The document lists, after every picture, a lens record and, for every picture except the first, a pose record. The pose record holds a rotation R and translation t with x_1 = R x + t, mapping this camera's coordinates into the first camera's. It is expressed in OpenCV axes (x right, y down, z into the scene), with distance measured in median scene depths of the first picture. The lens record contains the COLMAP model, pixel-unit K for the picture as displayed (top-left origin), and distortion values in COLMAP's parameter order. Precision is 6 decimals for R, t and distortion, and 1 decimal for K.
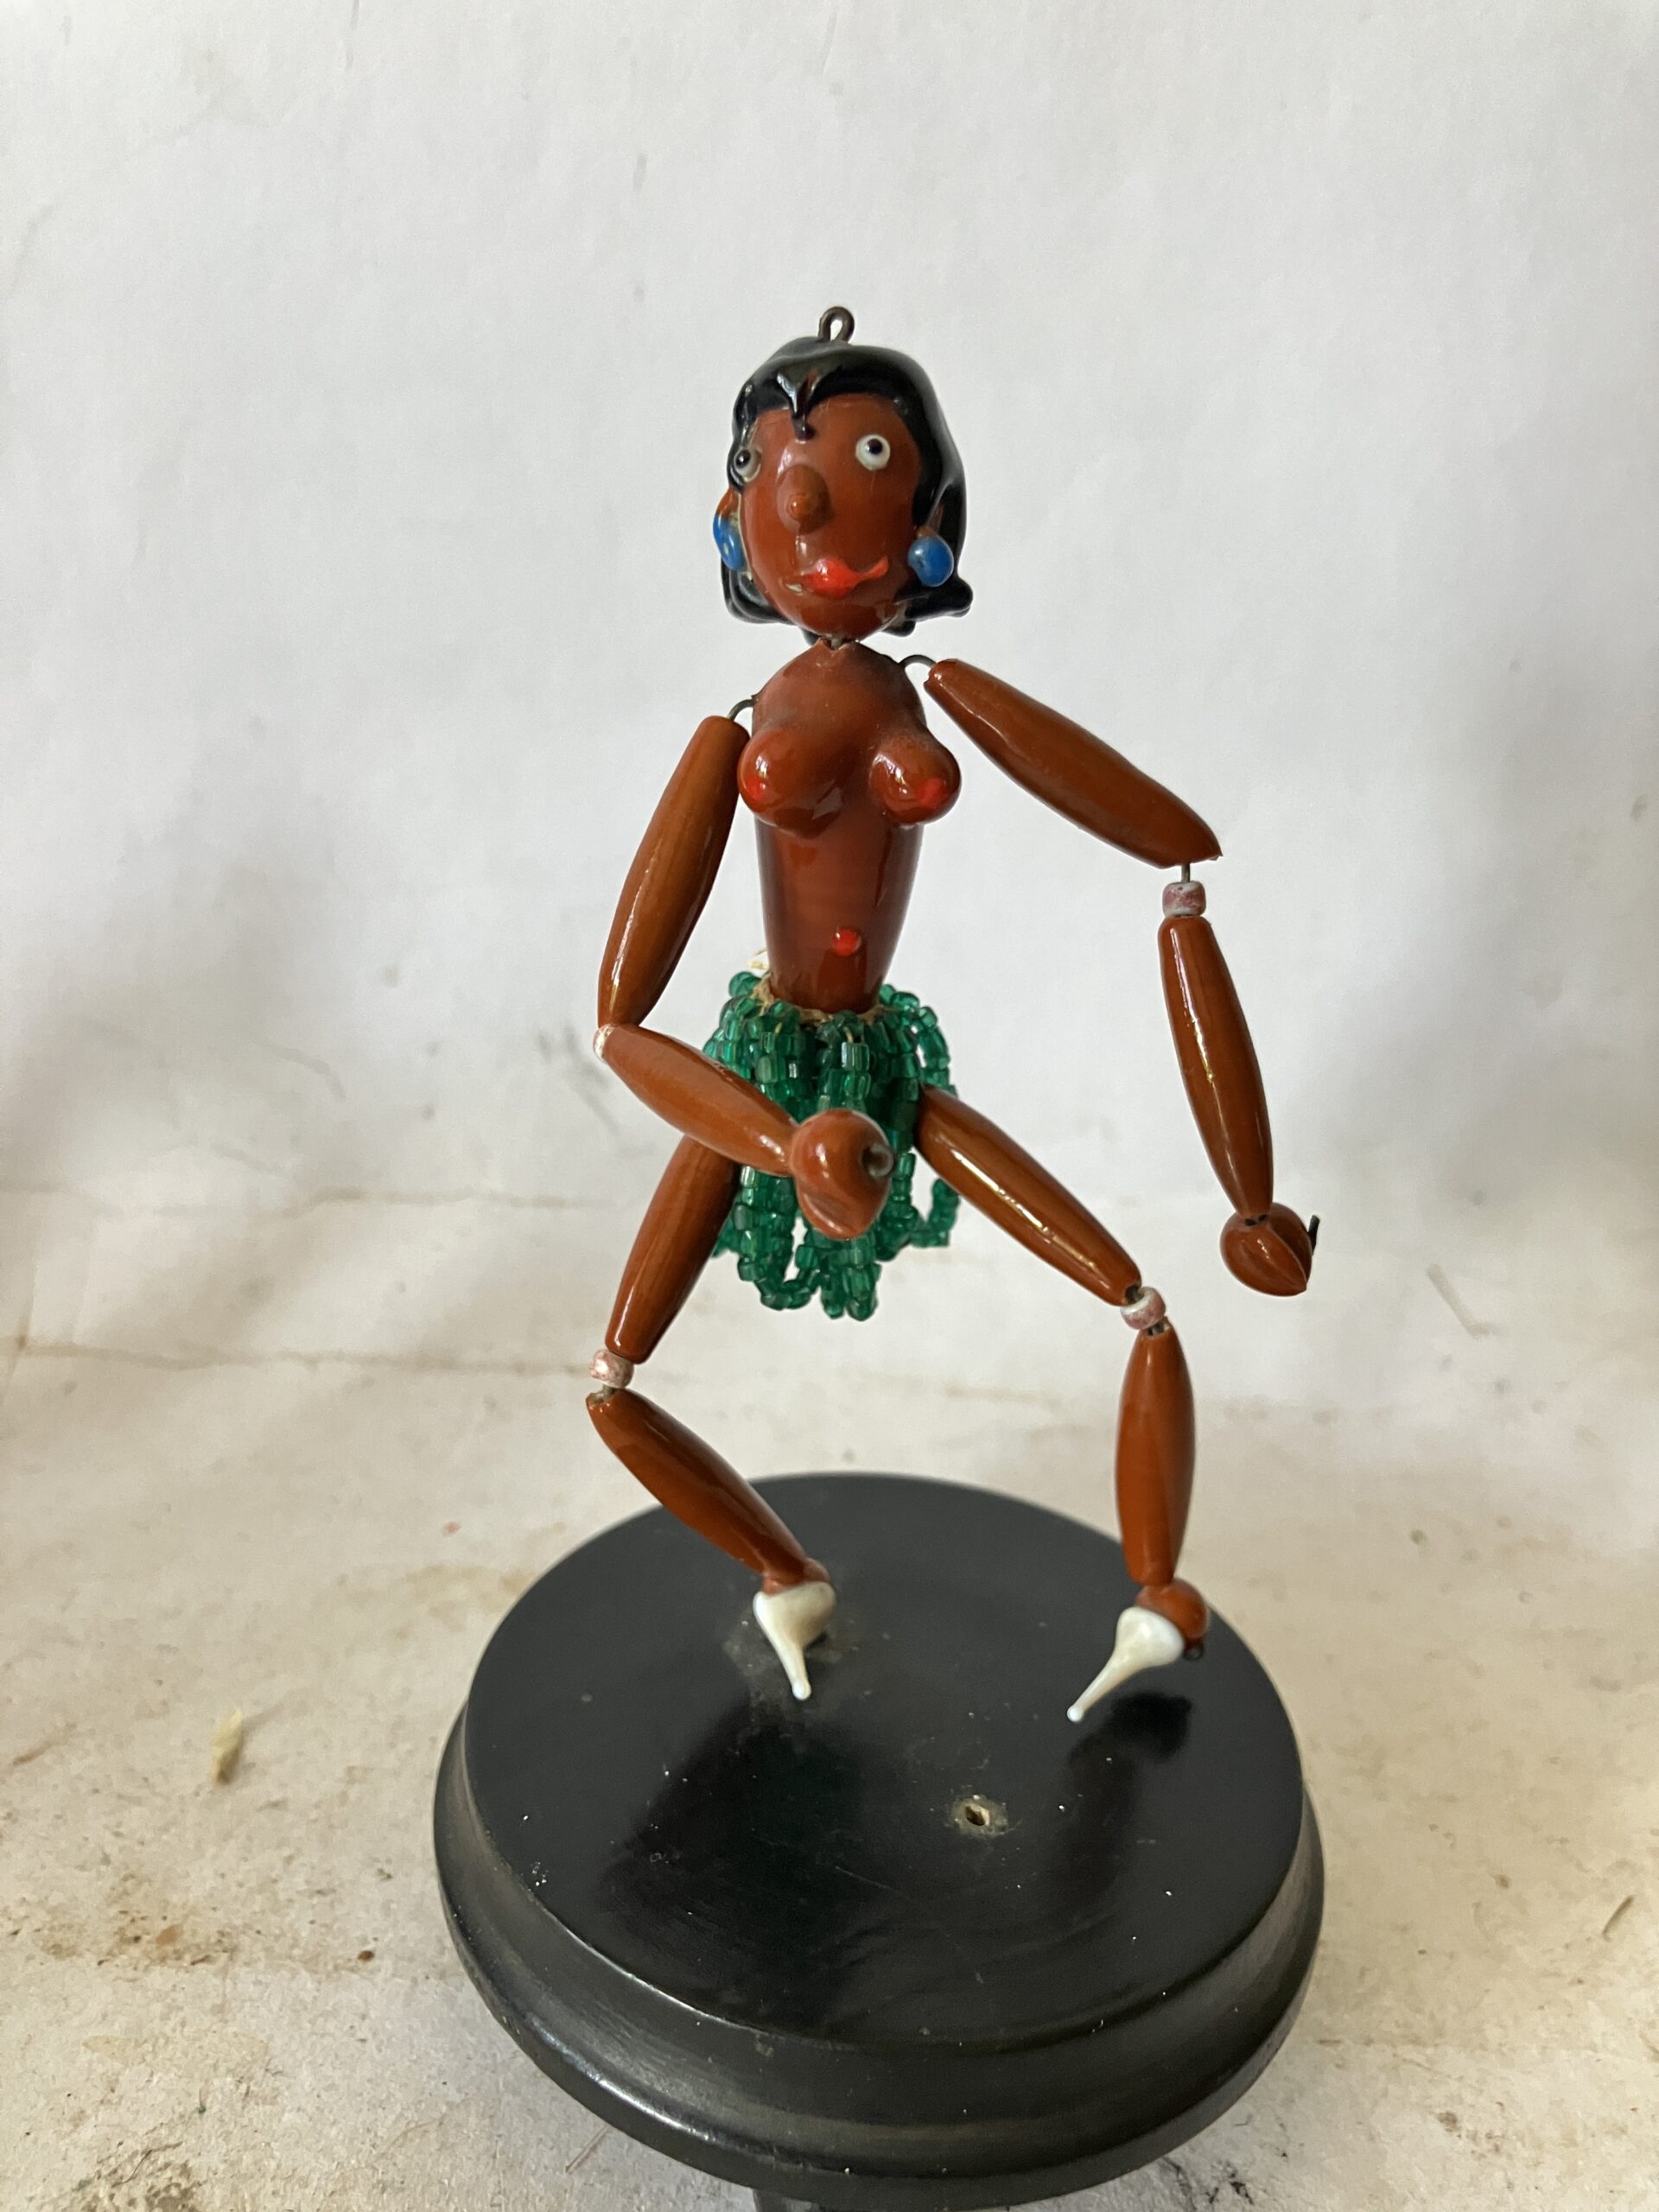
lens RADIAL K [[1733.2, 0, 829.5], [0, 1733.2, 1106.0], [0, 0, 1]] dist [0.004107, -0.000382]
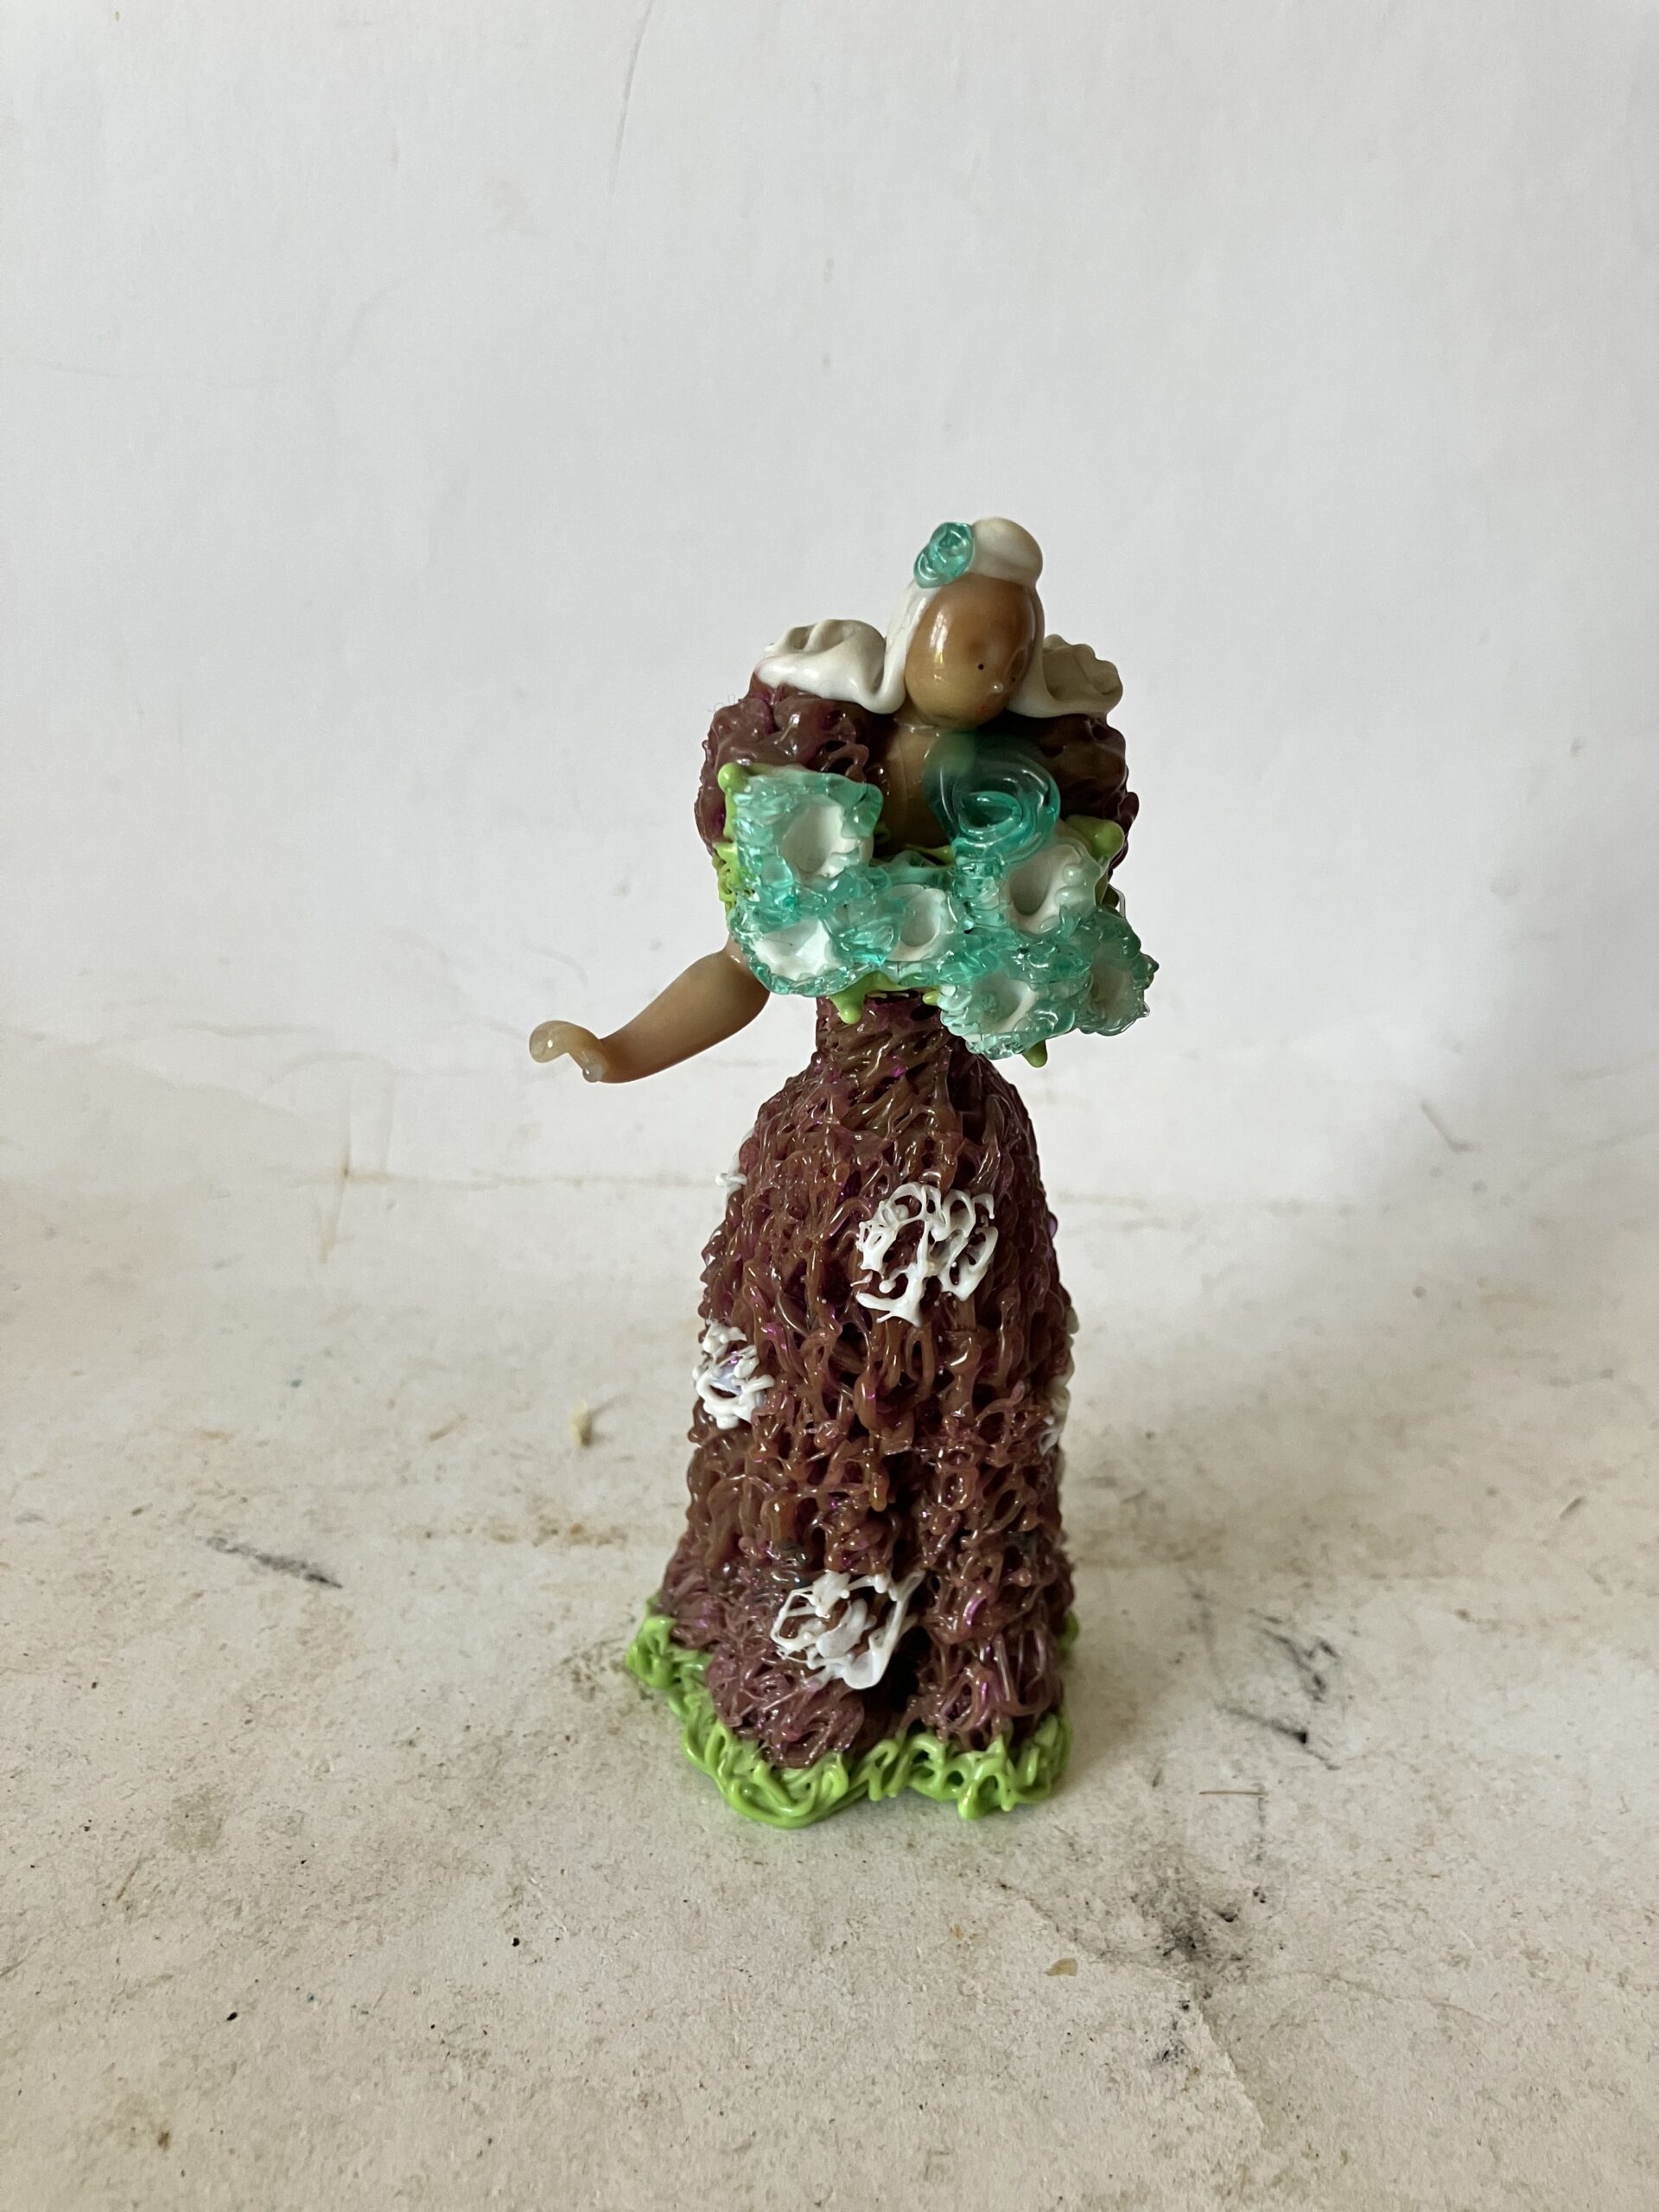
lens RADIAL K [[1814.5, 0, 829.5], [0, 1814.5, 1106.0], [0, 0, 1]] dist [0.010422, 0.017090]
pose [[0.998790, -0.011049, 0.047928, -0.228621], [0.011457, 0.999900, -0.008262, 0.136550], [-0.047832, 0.008801, 0.998817, -0.480414]]
